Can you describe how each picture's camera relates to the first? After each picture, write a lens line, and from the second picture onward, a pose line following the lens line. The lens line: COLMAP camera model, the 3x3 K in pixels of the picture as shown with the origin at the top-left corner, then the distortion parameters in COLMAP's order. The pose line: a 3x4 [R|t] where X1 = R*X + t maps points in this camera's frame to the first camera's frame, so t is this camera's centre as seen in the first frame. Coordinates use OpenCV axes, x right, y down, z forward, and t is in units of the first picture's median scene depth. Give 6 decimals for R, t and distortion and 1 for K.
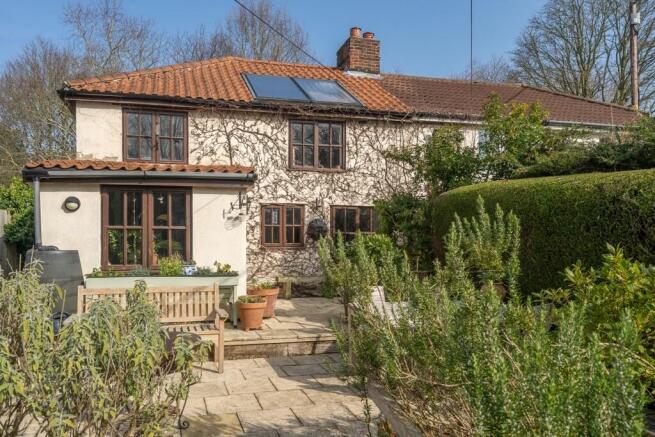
lens RADIAL K [[513.2, 0, 328.3], [0, 513.2, 243.8], [0, 0, 1]] dist [-0.044399, 0.000296]
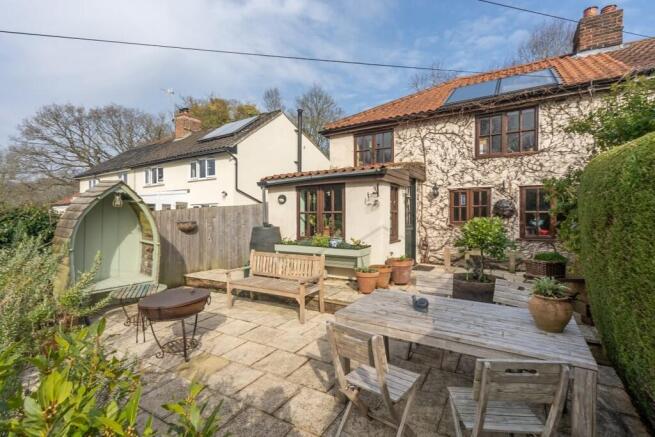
lens RADIAL K [[305.5, 0, 325.6], [0, 305.5, 217.8], [0, 0, 1]] dist [-0.027960, 0.006139]
pose [[0.646274, 0.005168, -0.763088, 0.234340], [0.003172, 0.999950, 0.009459, -0.016682], [0.763099, -0.008534, 0.646225, 0.288946]]
